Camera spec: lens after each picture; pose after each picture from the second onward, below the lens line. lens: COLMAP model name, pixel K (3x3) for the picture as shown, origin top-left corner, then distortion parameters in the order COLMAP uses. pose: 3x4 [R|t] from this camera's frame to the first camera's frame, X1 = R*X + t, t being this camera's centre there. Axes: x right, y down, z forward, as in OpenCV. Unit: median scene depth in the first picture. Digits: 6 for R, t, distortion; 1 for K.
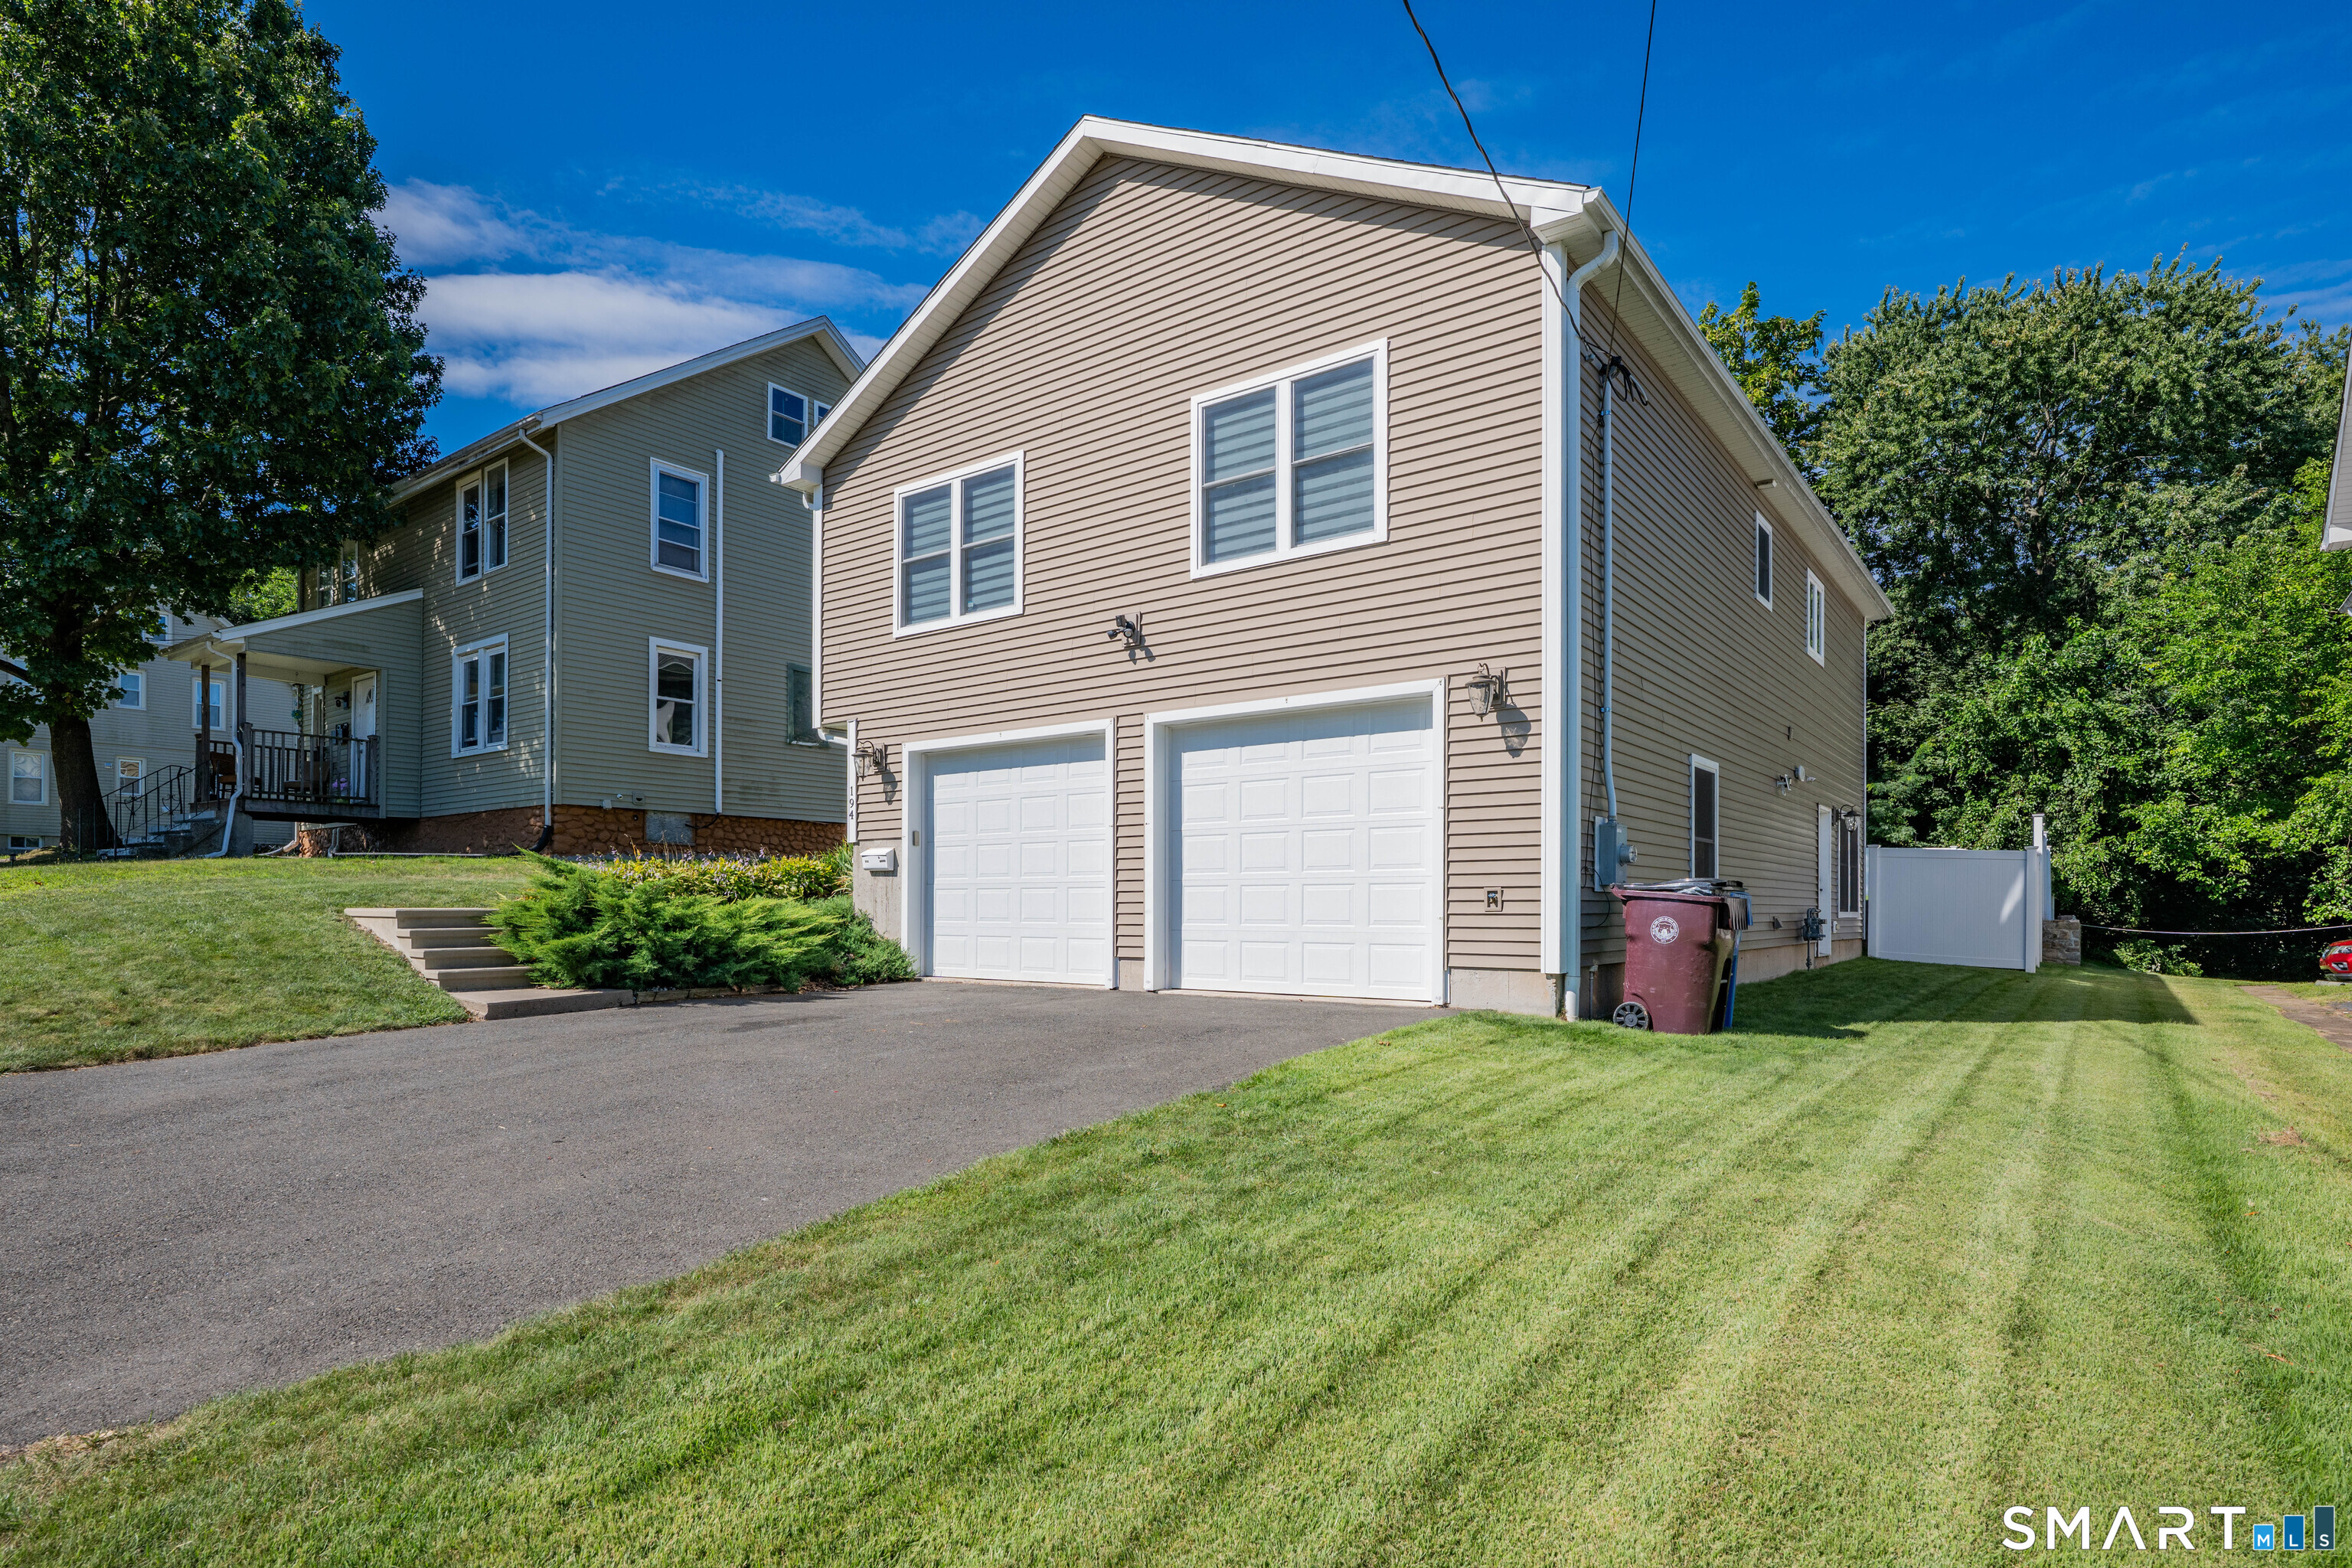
lens RADIAL K [[1250.8, 0, 1120.6], [0, 1250.8, 894.8], [0, 0, 1]] dist [0.026131, -0.000421]
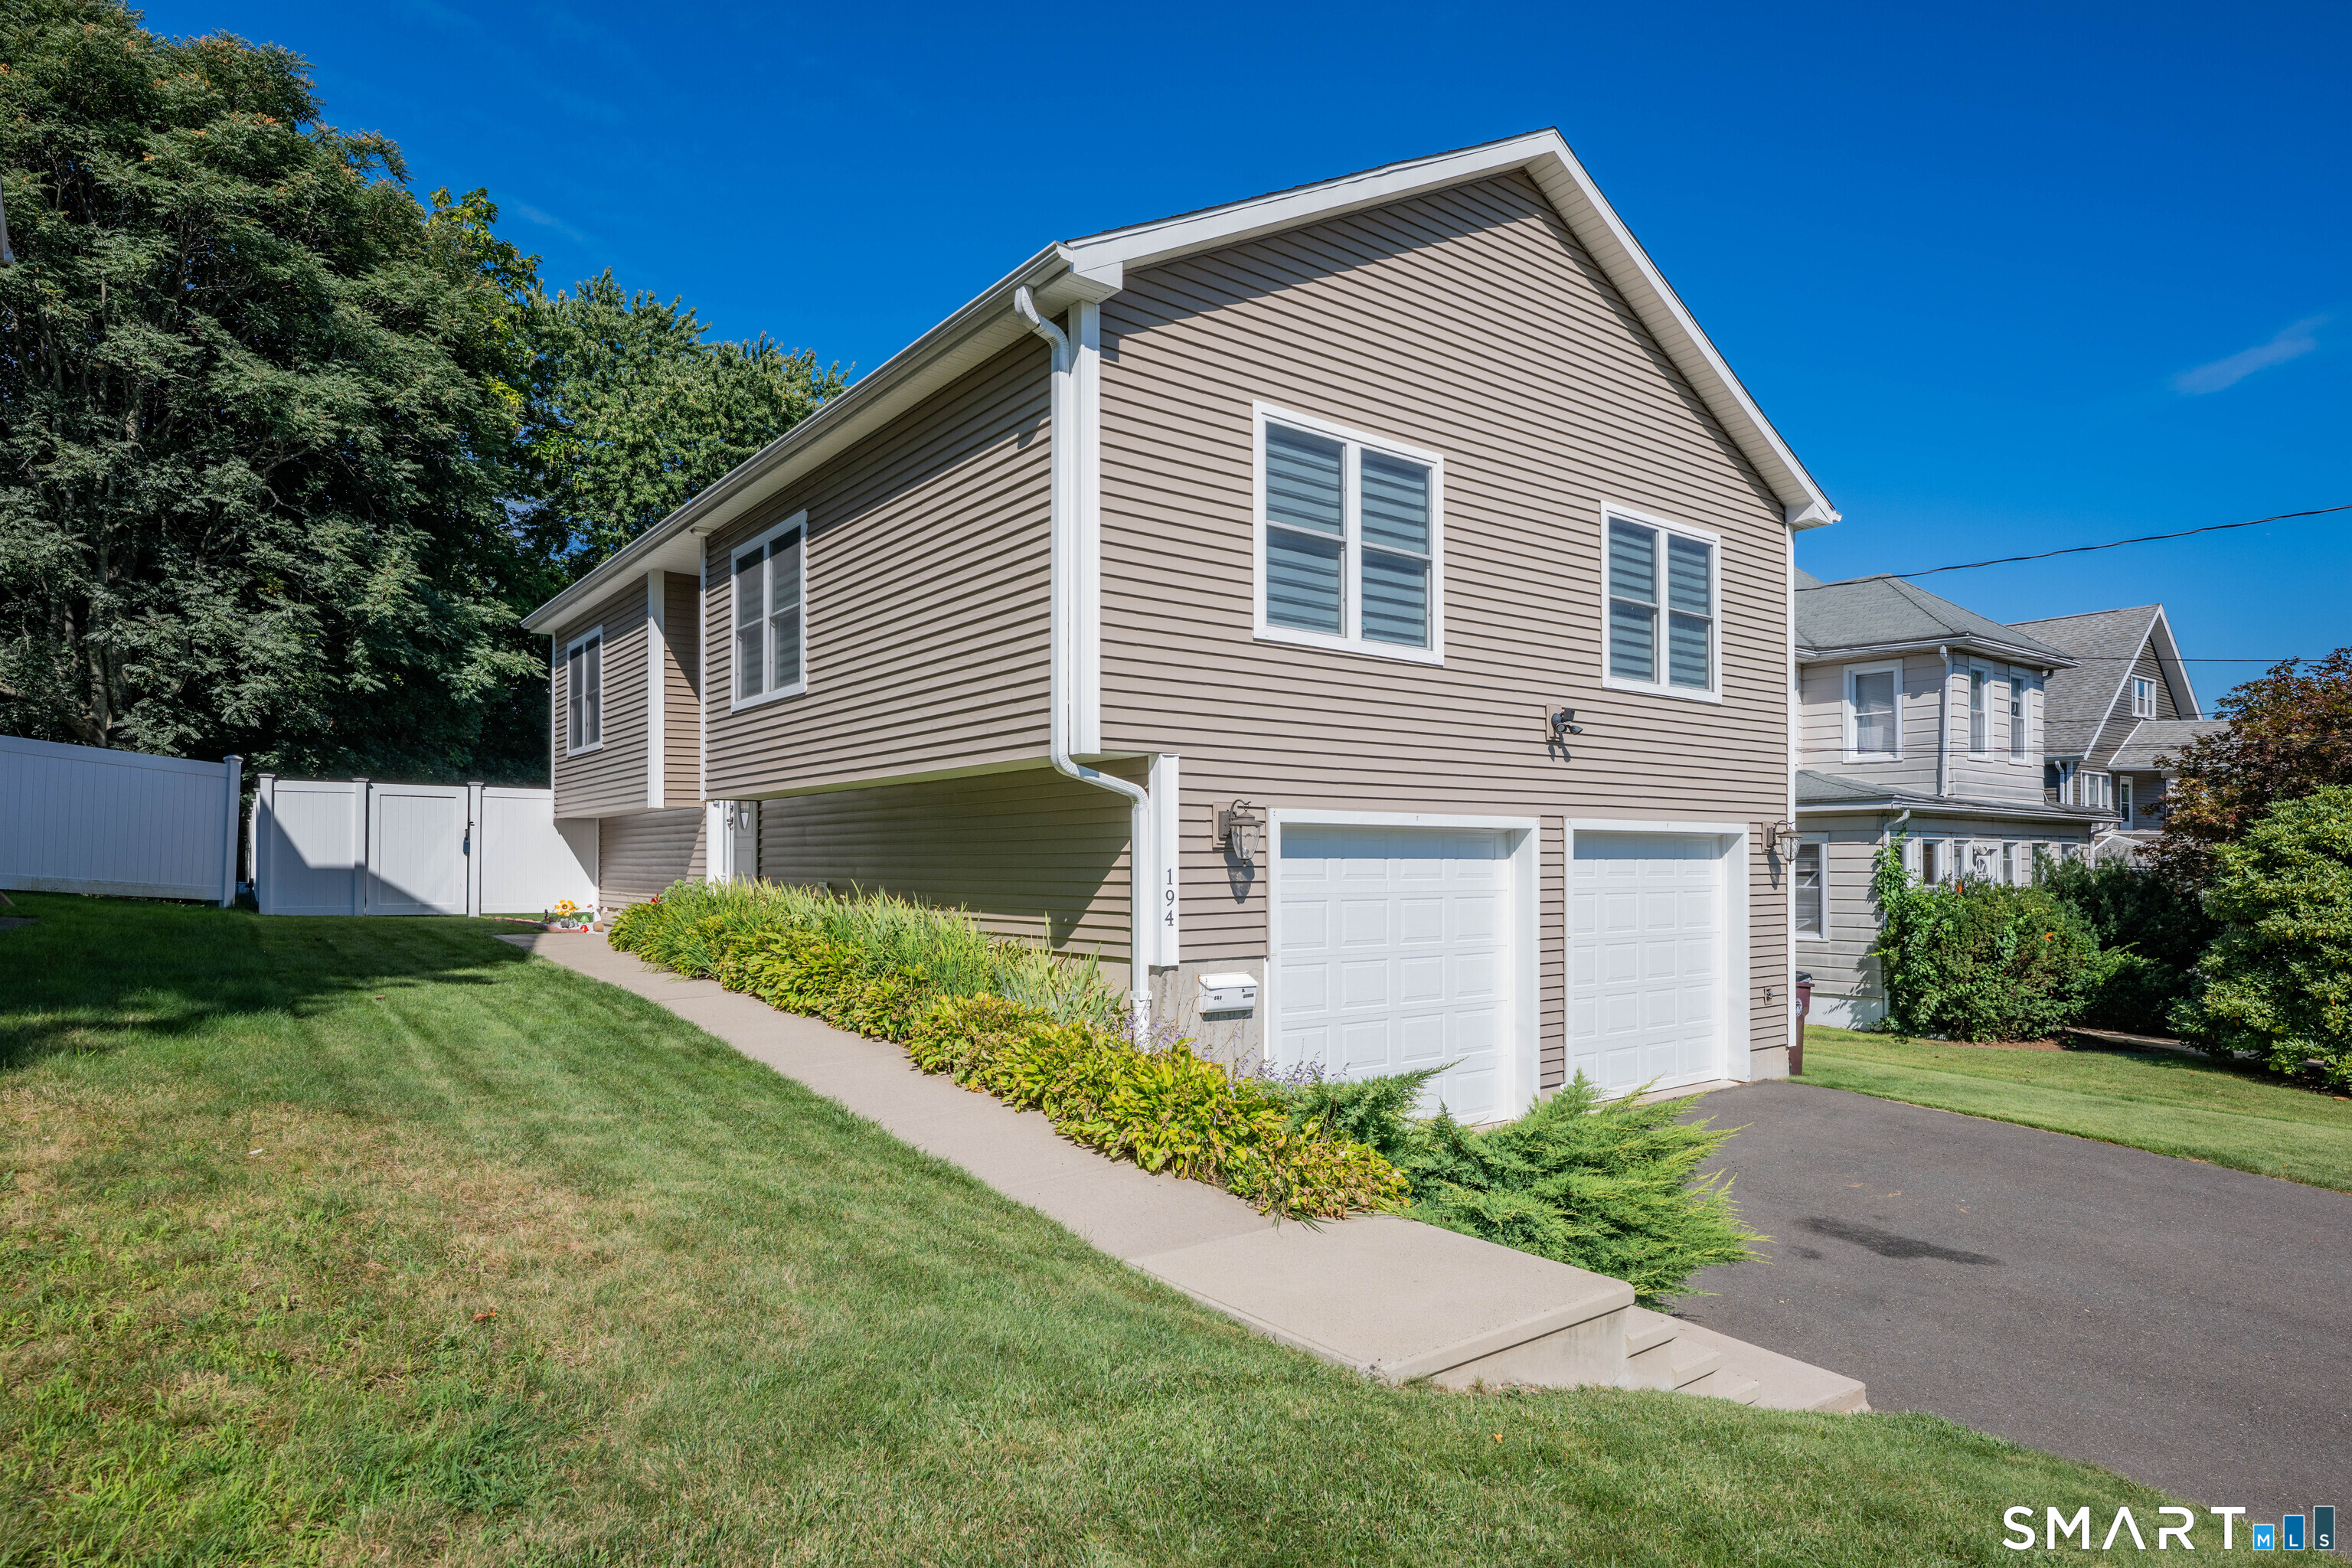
lens RADIAL K [[1250.8, 0, 1116.1], [0, 1250.8, 877.2], [0, 0, 1]] dist [-0.001365, 0.000053]
pose [[0.272473, -0.005558, 0.962147, -0.936544], [-0.001275, 0.999980, 0.006138, -0.104212], [-0.962163, -0.002899, 0.272461, 1.048093]]
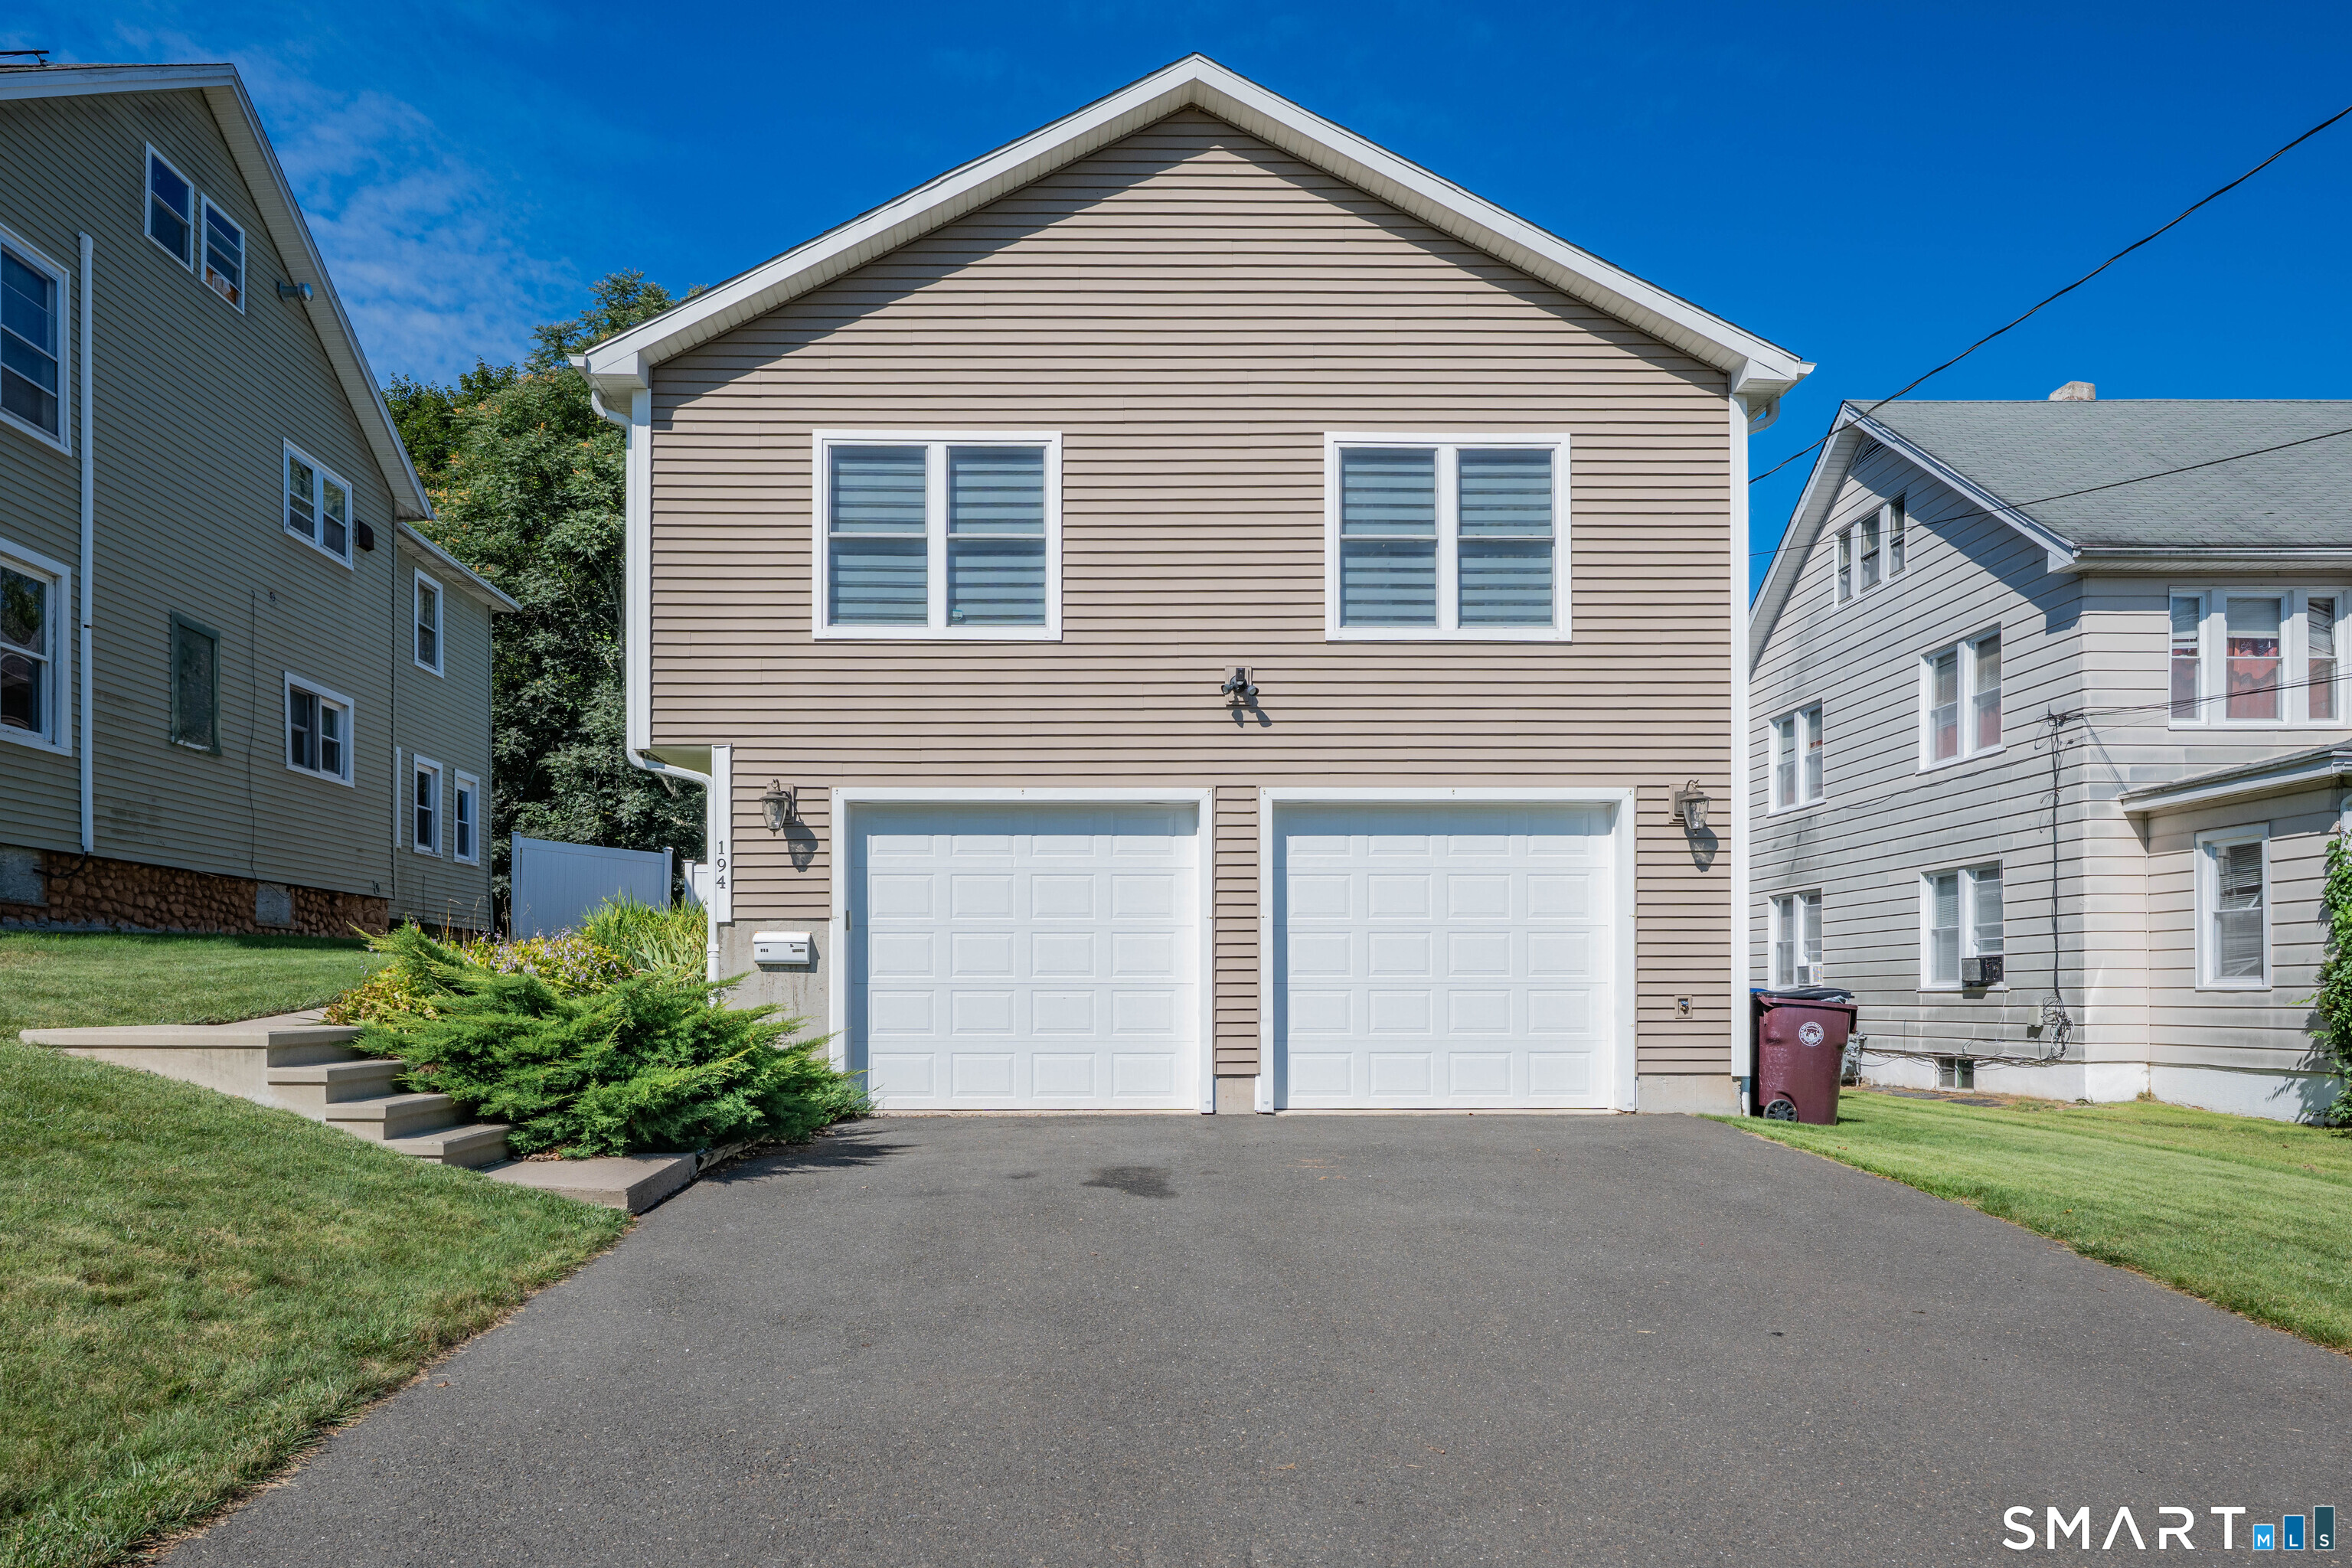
lens RADIAL K [[1177.3, 0, 1238.4], [0, 1177.3, 1016.5], [0, 0, 1]] dist [0.004600, 0.000775]
pose [[0.777339, -0.001054, 0.629081, -0.484998], [-0.004428, 0.999965, 0.007148, 0.005349], [-0.629066, -0.008342, 0.777307, 0.379144]]
